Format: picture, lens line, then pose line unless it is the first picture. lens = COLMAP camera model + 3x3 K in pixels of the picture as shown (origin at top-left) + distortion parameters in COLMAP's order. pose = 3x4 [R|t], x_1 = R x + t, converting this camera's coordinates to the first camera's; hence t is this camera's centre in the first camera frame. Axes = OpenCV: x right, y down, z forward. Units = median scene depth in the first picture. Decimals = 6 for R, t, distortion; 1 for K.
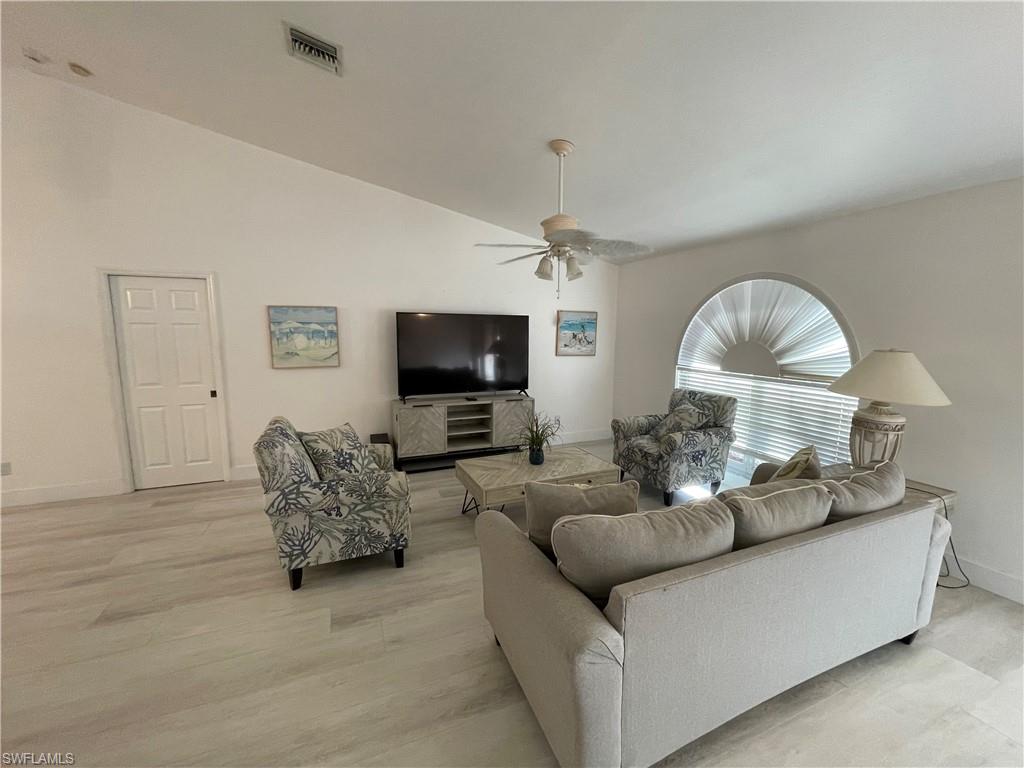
lens RADIAL K [[411.9, 0, 511.5], [0, 411.9, 383.2], [0, 0, 1]] dist [-0.001530, -0.000511]
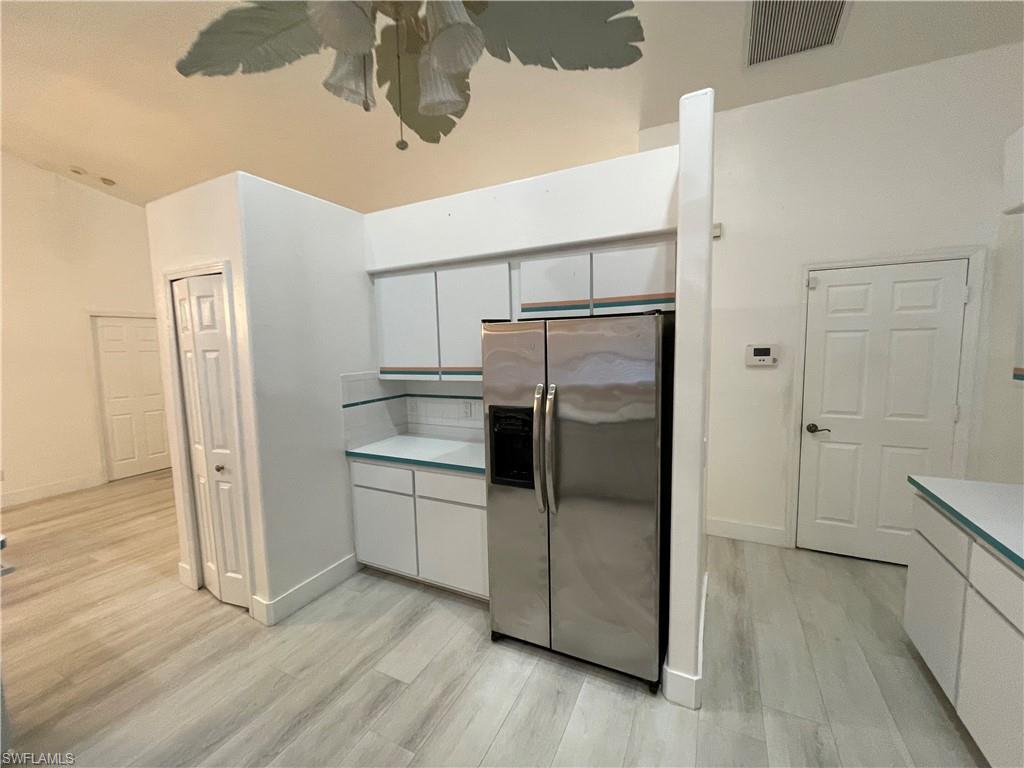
lens RADIAL K [[411.9, 0, 511.5], [0, 411.9, 383.2], [0, 0, 1]] dist [-0.001530, -0.000511]
pose [[0.750984, -0.082536, 0.655142, -0.744147], [0.110865, 0.993834, -0.001878, 0.091707], [-0.650947, 0.074042, 0.755504, -0.762155]]
